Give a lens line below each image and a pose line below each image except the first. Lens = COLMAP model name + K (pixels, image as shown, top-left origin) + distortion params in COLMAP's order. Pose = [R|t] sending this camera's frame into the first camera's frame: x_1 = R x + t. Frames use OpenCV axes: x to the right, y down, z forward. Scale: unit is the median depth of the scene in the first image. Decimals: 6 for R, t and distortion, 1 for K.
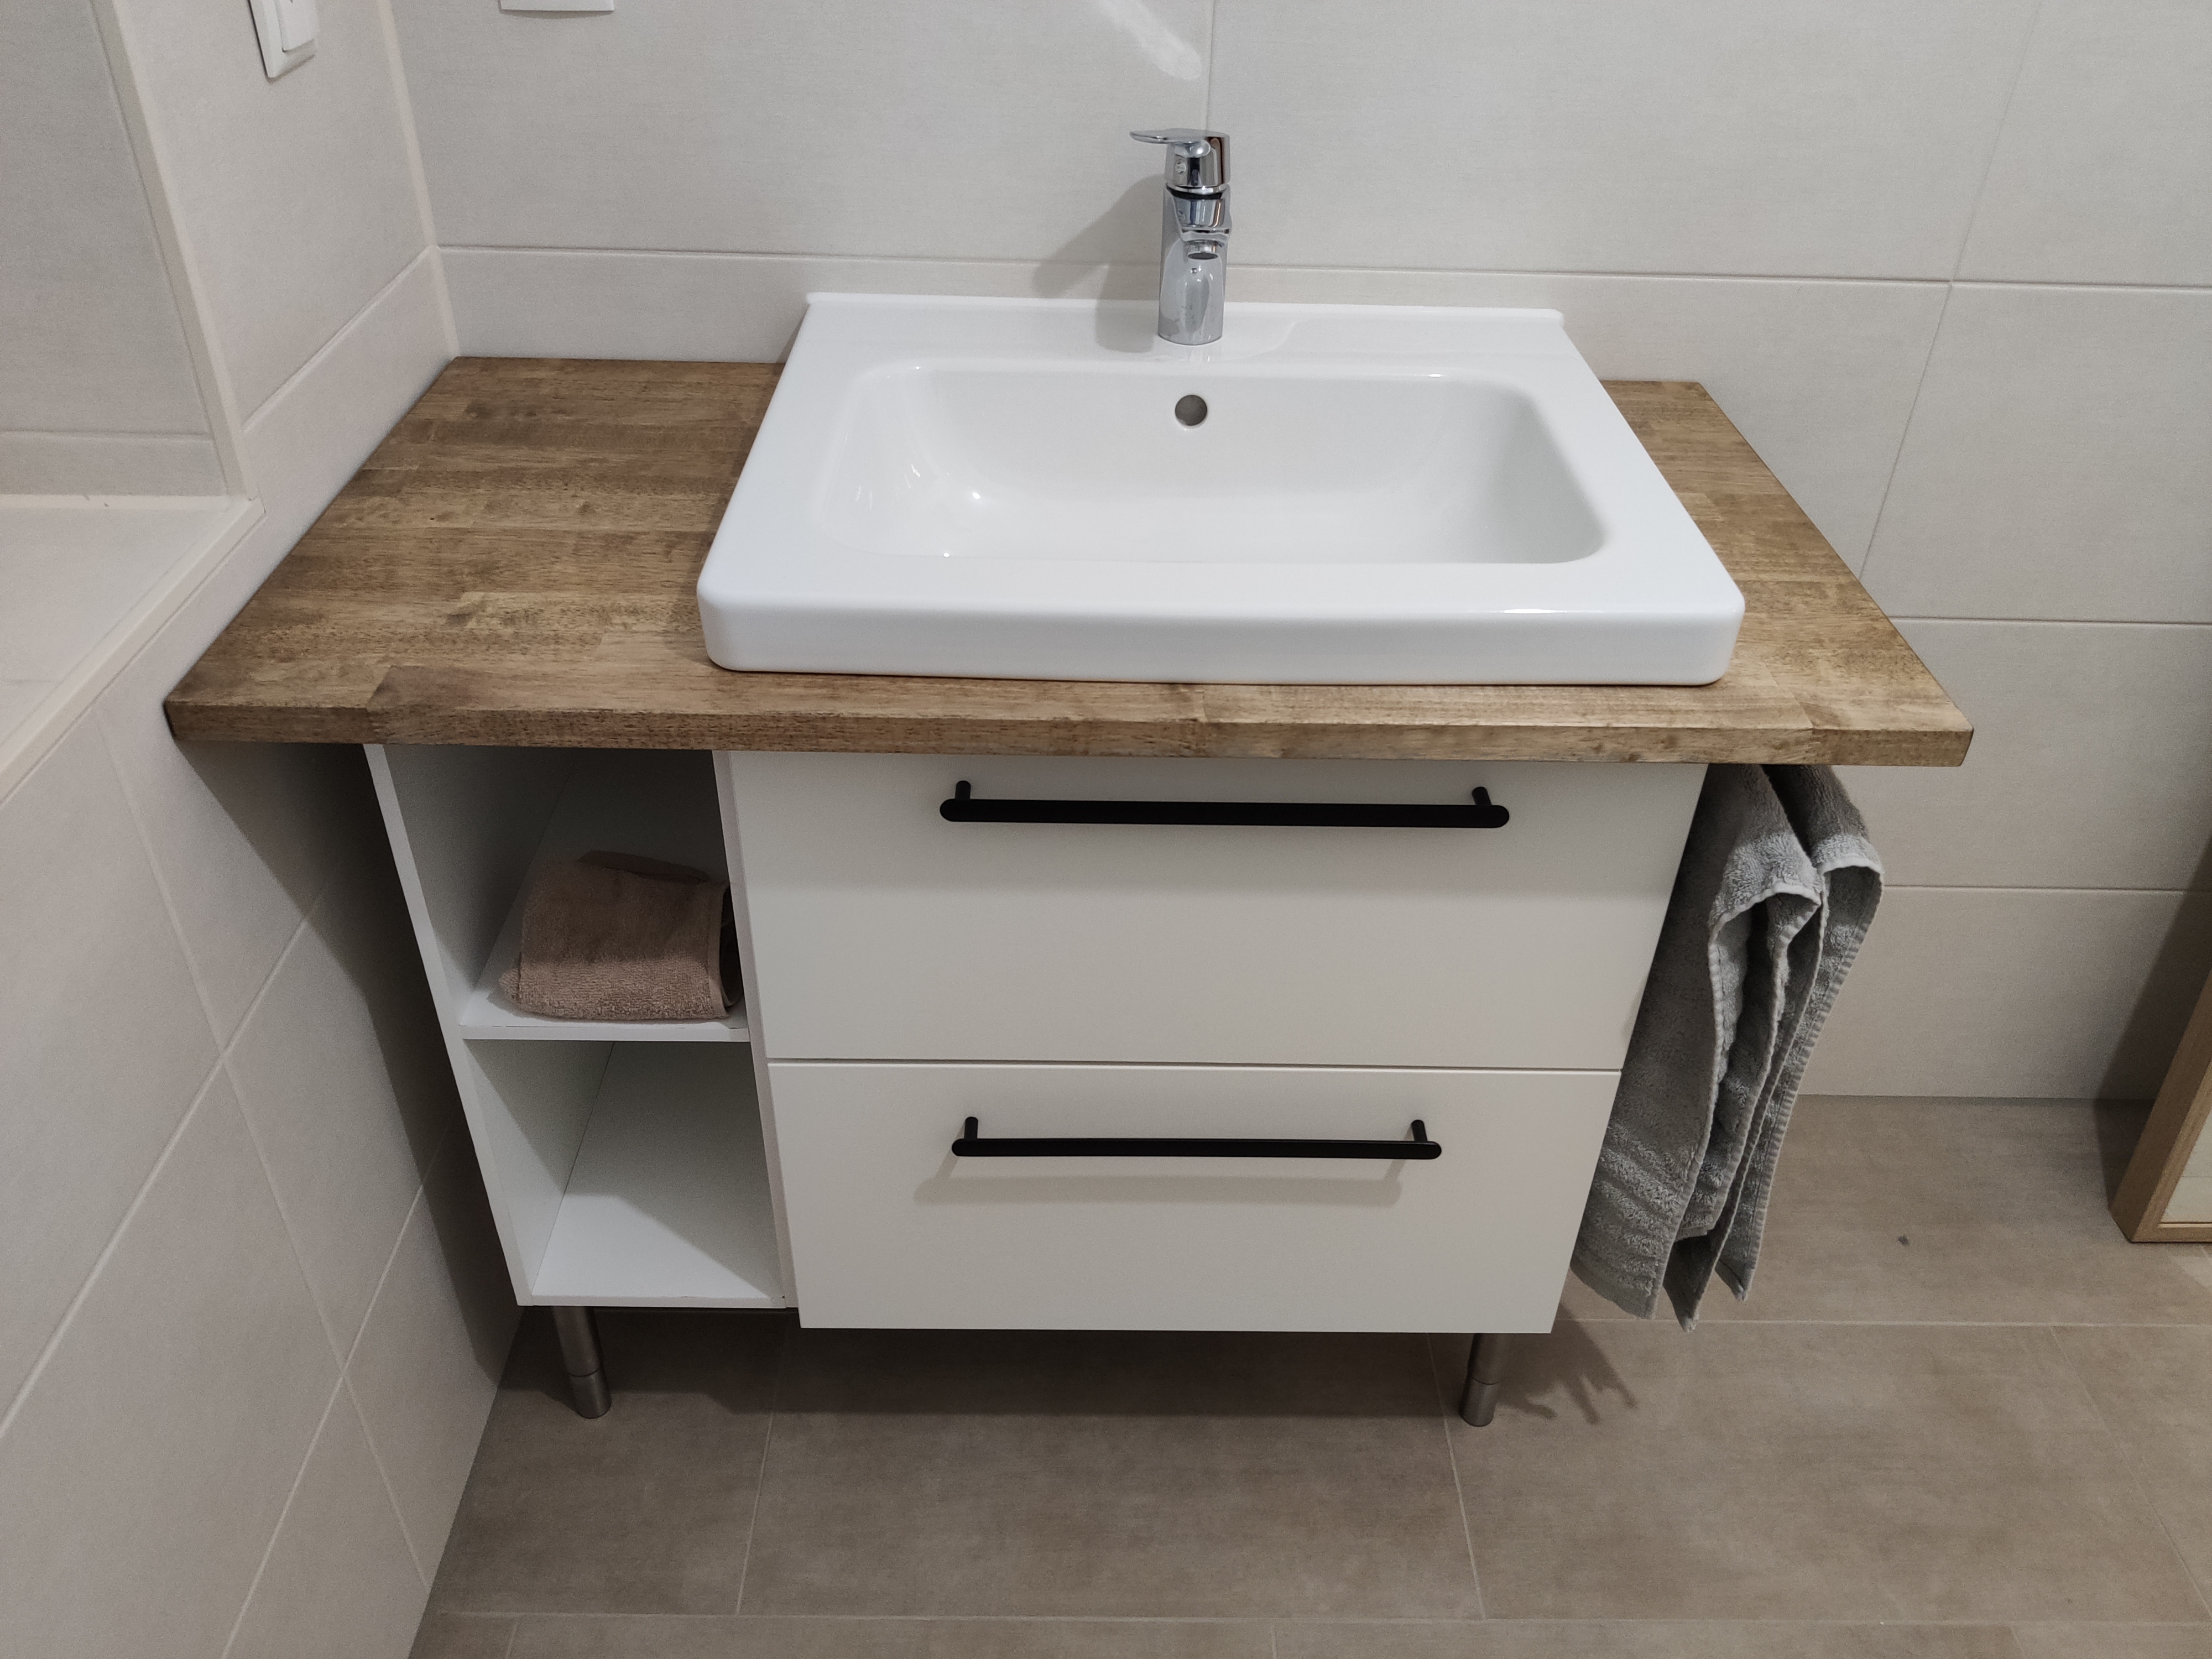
lens RADIAL K [[1643.9, 0, 1106.0], [0, 1643.9, 829.5], [0, 0, 1]] dist [0.037315, -0.112991]
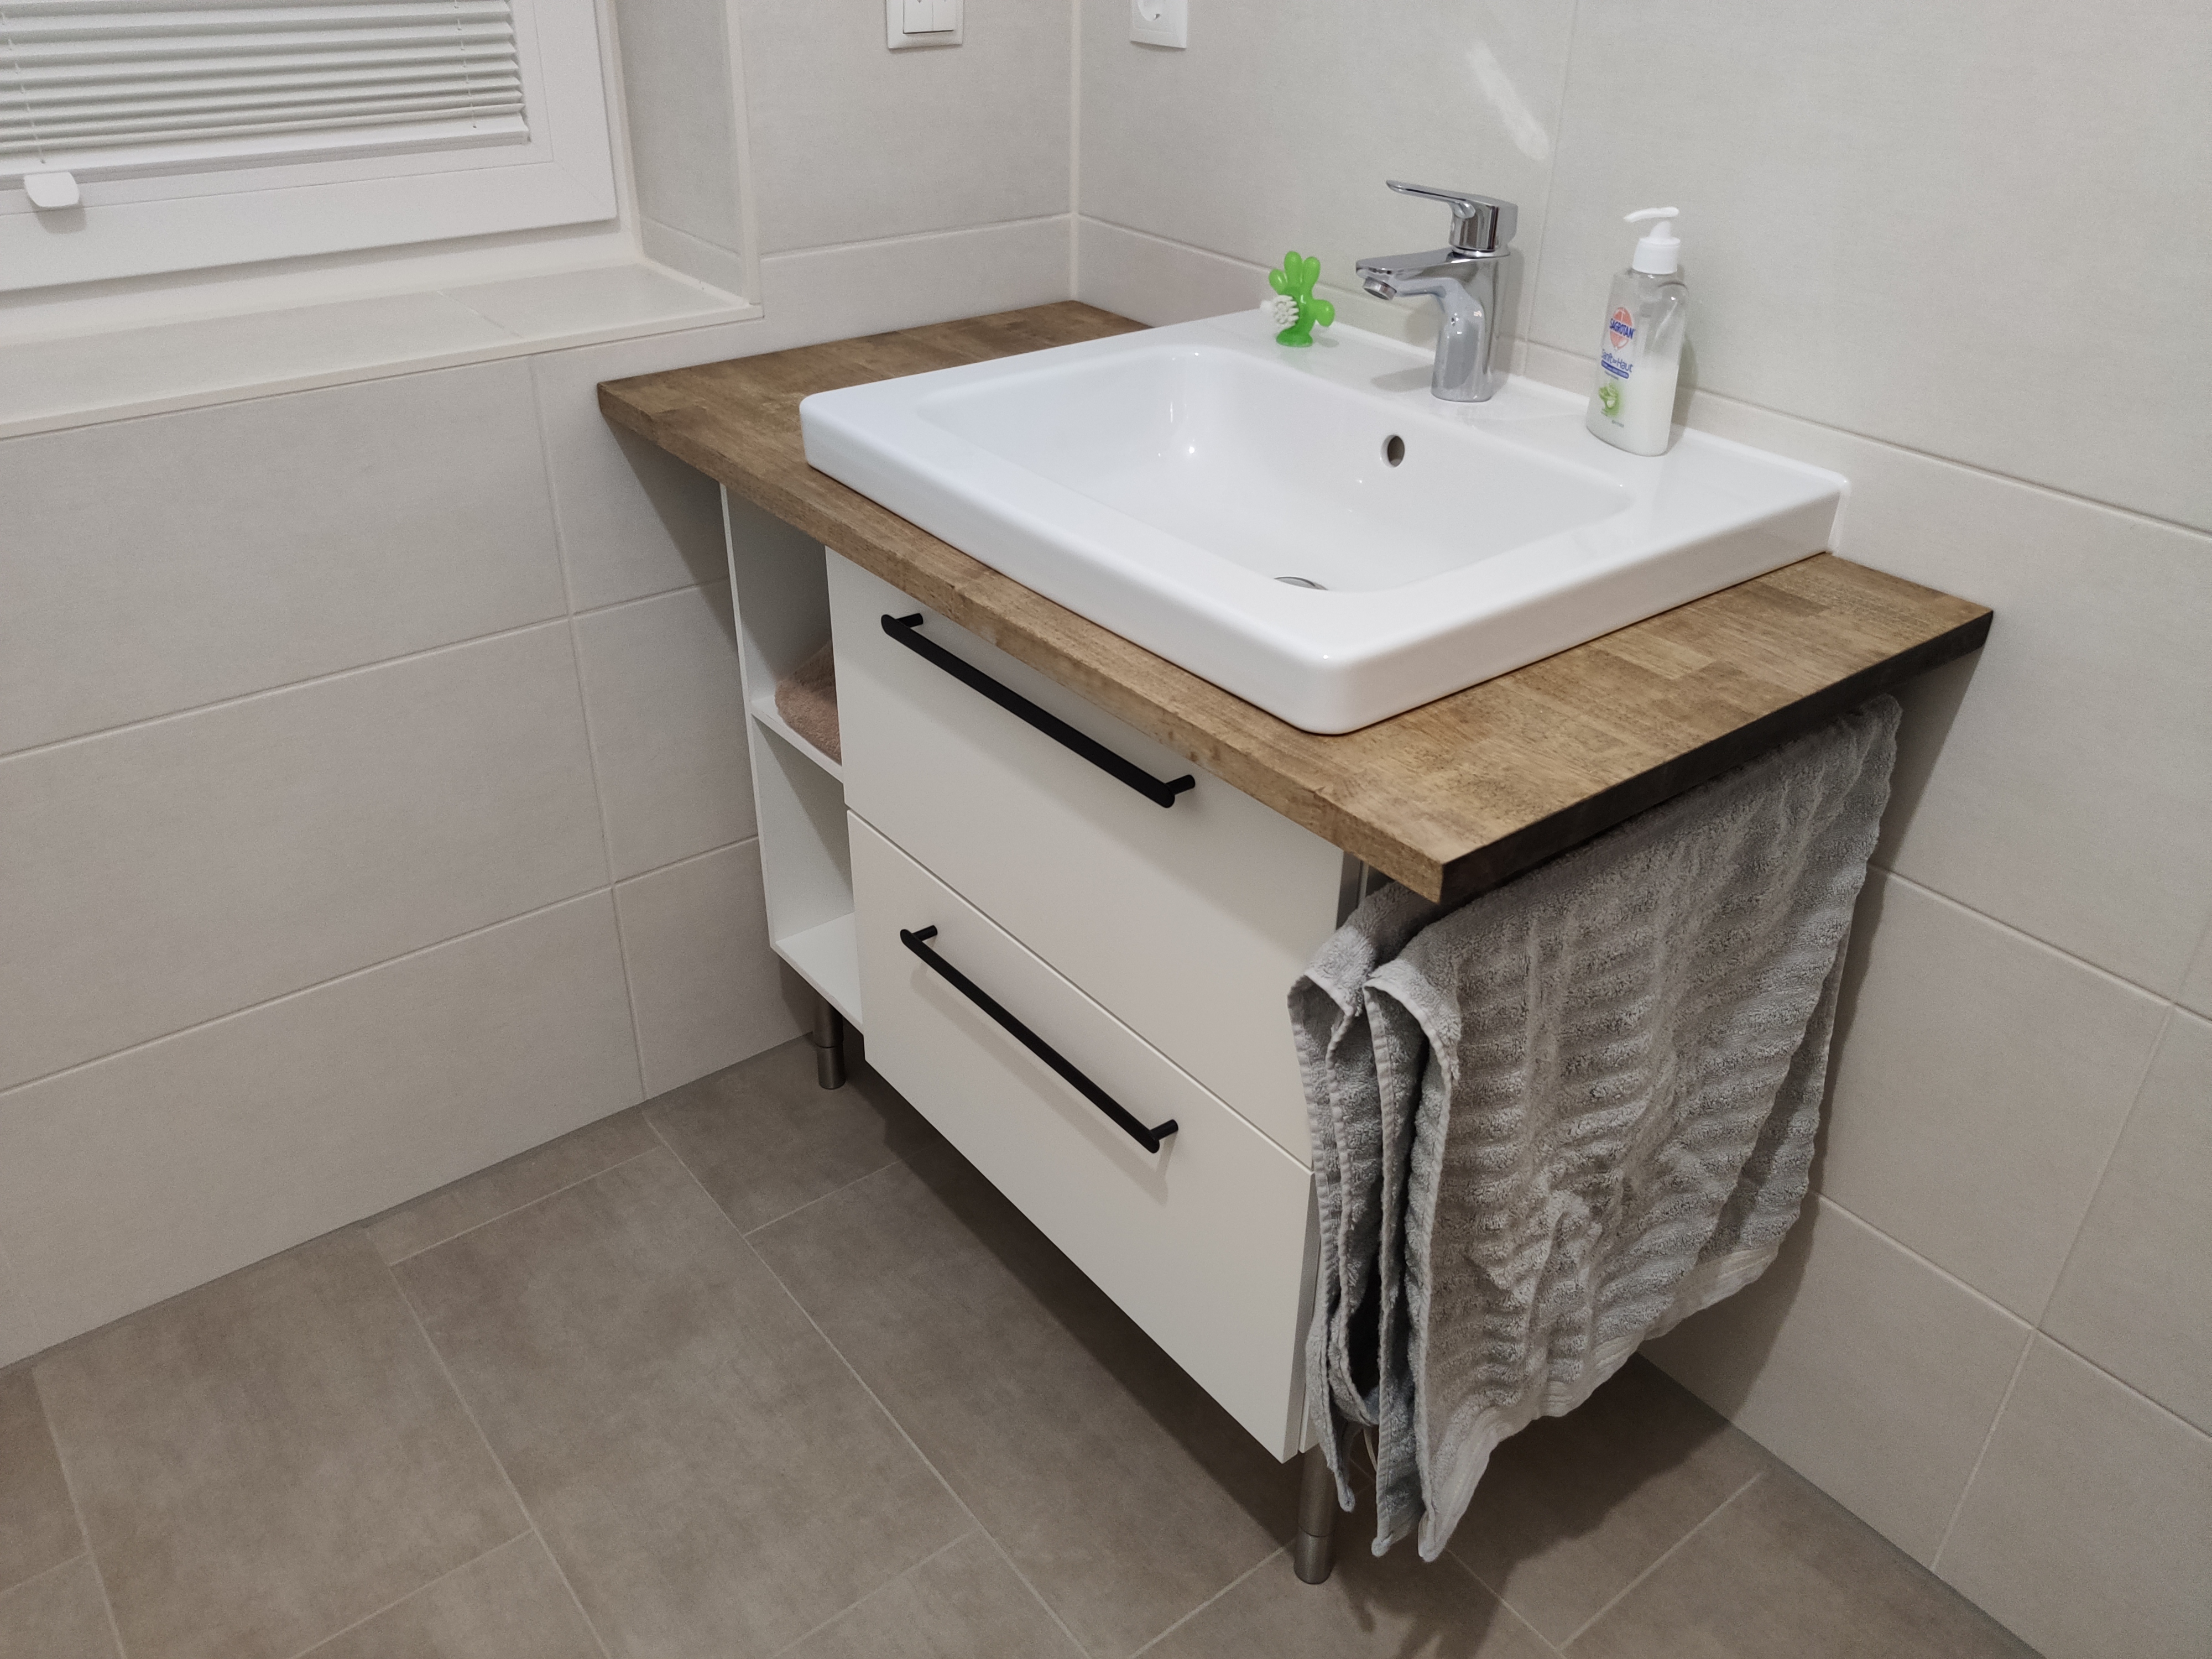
lens RADIAL K [[1651.5, 0, 1159.3], [0, 1651.5, 845.6], [0, 0, 1]] dist [-0.018435, -0.000559]
pose [[0.625485, 0.398943, -0.670532, 0.936263], [-0.462554, 0.881690, 0.093095, -0.075245], [0.628341, 0.251927, 0.736016, 0.244969]]
